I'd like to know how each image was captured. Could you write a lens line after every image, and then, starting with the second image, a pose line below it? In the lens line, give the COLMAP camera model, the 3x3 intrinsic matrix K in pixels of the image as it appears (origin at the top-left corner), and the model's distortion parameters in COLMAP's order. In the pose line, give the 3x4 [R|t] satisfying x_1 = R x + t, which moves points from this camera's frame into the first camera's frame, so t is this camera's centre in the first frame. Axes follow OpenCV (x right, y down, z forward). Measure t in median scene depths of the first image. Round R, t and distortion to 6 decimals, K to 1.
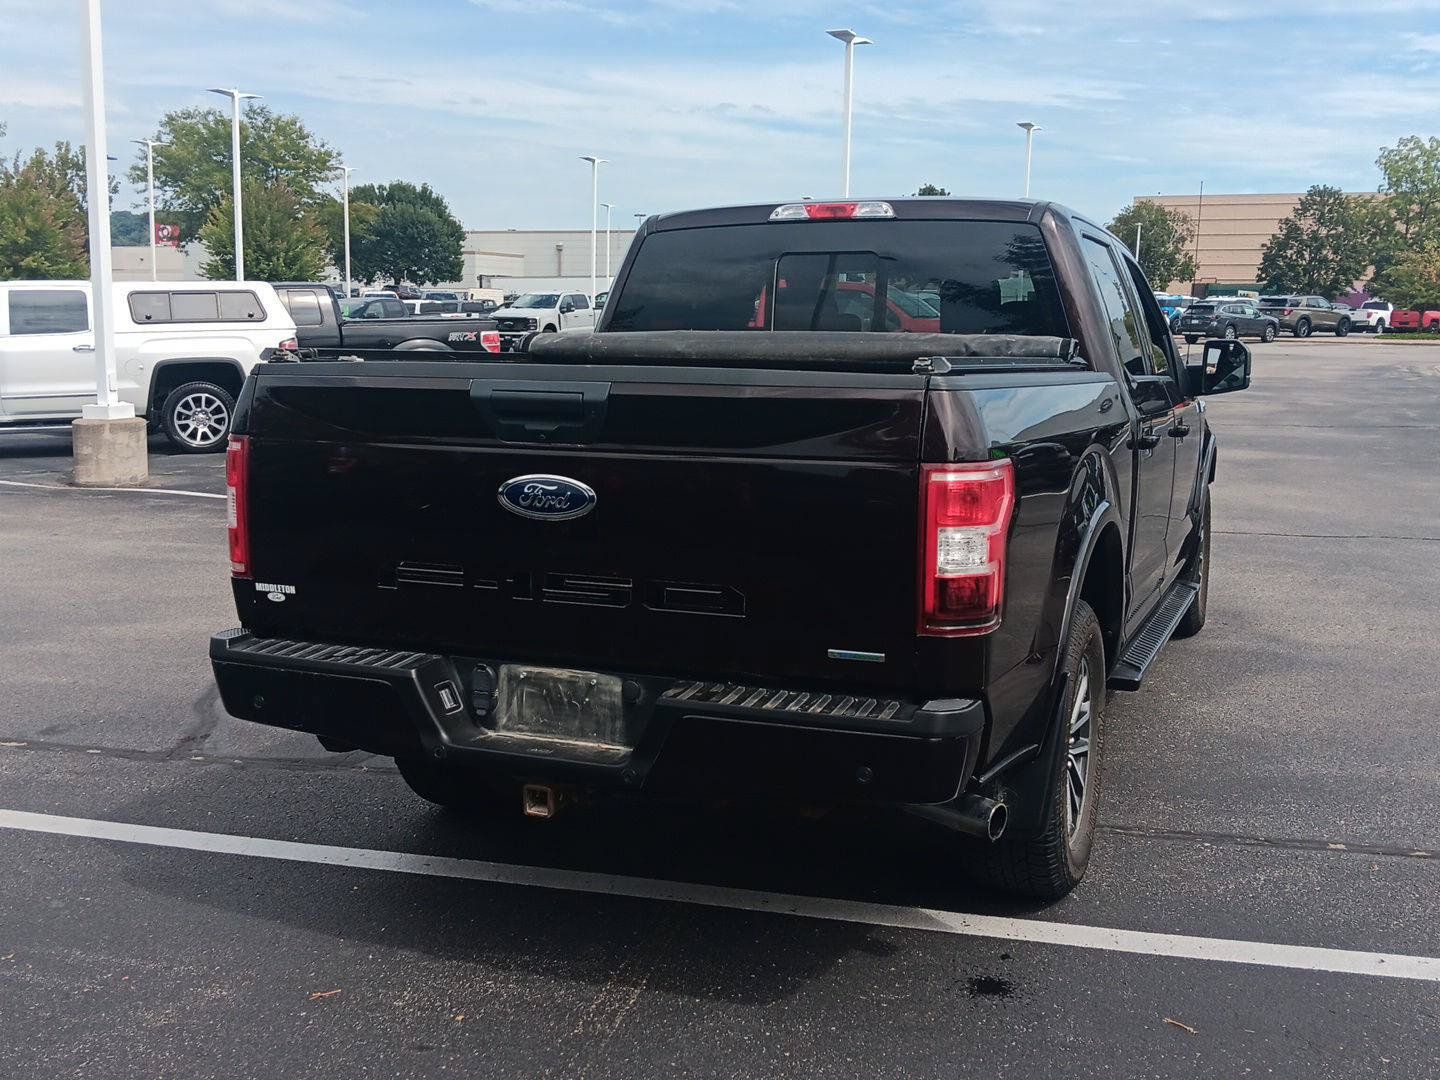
lens RADIAL K [[1482.6, 0, 720.0], [0, 1482.6, 540.0], [0, 0, 1]] dist [0.147551, -0.355965]
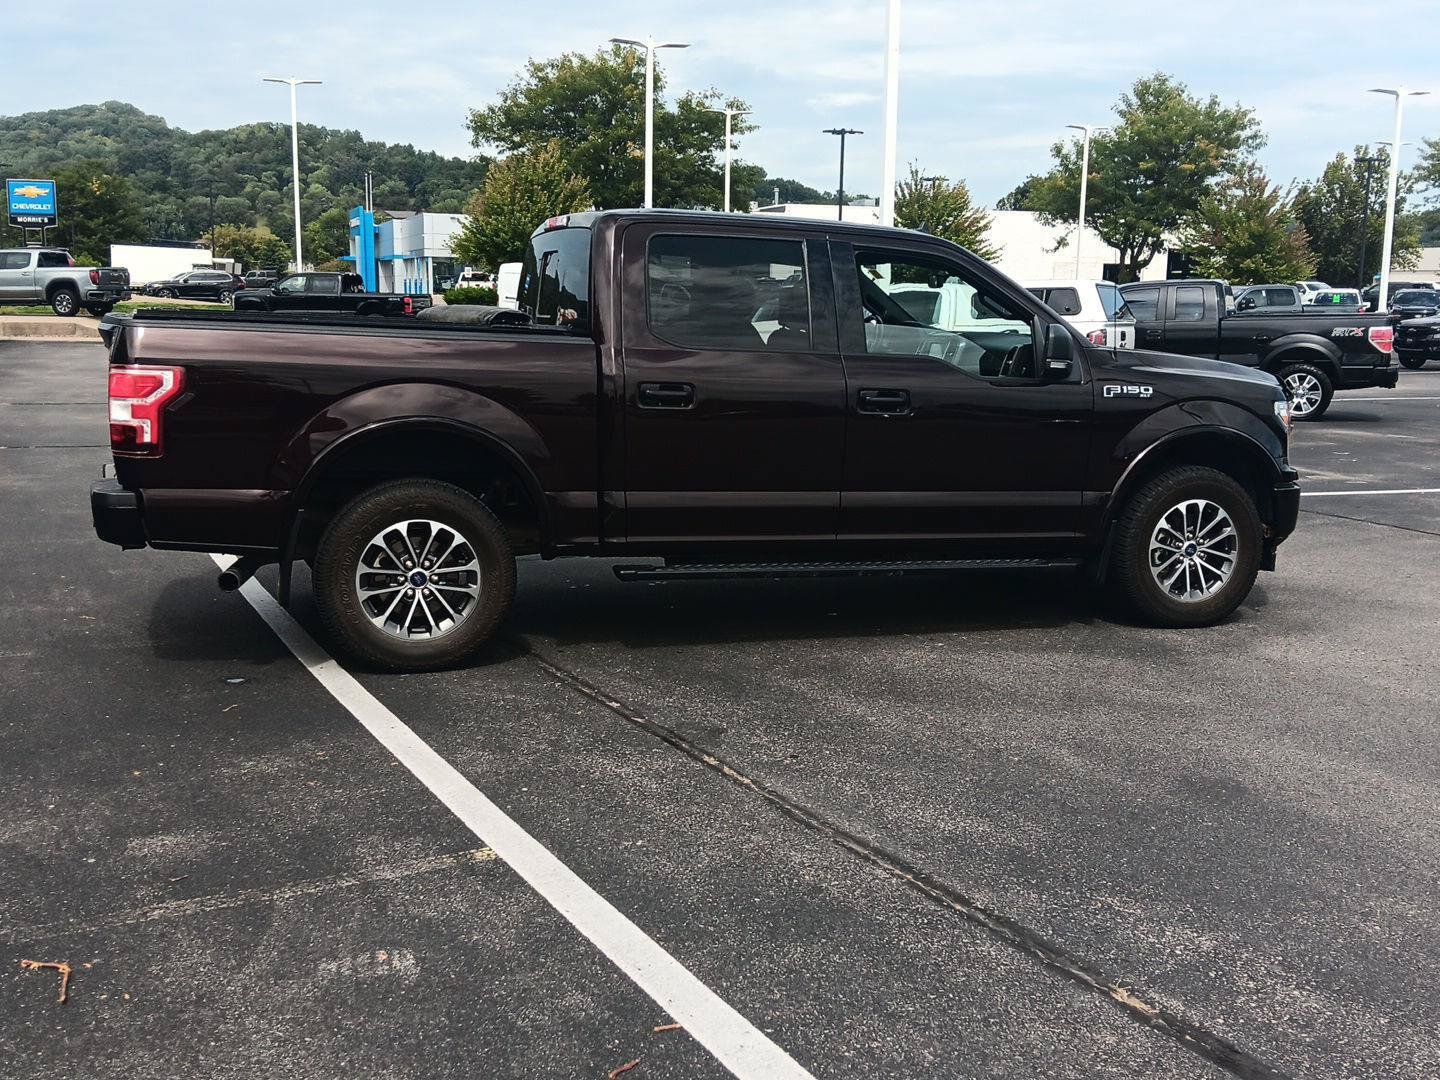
lens RADIAL K [[1496.9, 0, 720.0], [0, 1496.9, 540.0], [0, 0, 1]] dist [0.133416, -0.336504]
pose [[0.651783, 0.121261, -0.748648, 0.115283], [-0.123157, 0.990956, 0.053286, -0.001438], [0.748339, 0.057471, 0.660822, 0.016385]]
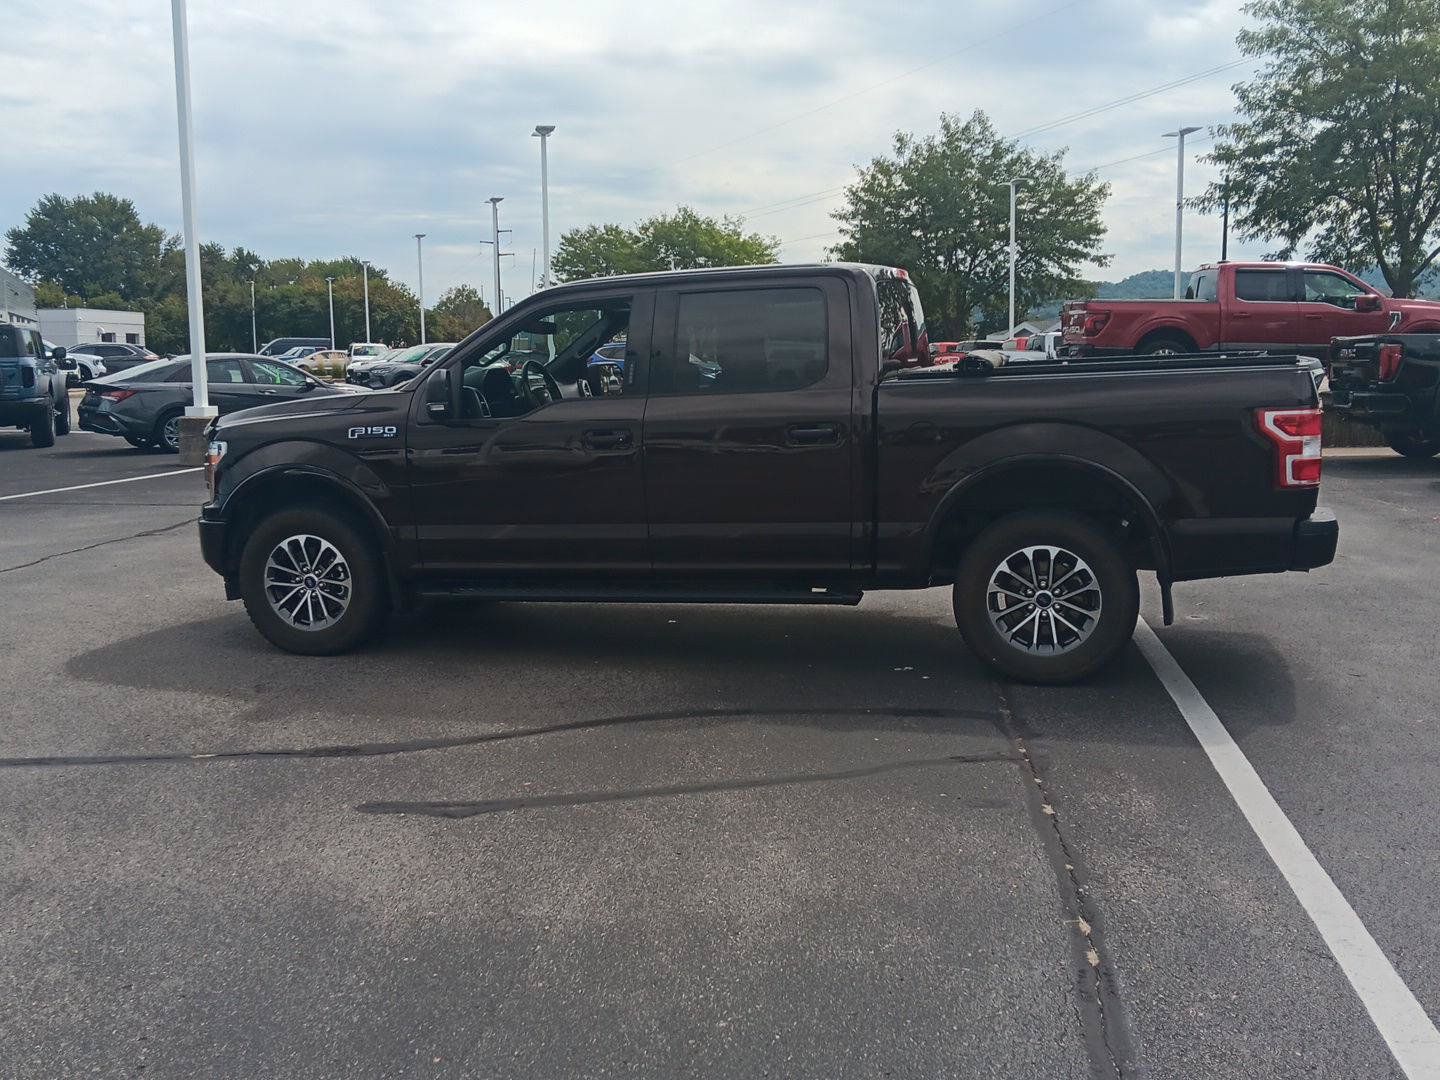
lens RADIAL K [[1482.6, 0, 720.0], [0, 1482.6, 540.0], [0, 0, 1]] dist [0.147551, -0.355965]
pose [[-0.115271, -0.134962, 0.984123, -0.130527], [0.162336, 0.974848, 0.152704, -0.019506], [-0.979979, 0.177361, -0.090463, 0.122627]]
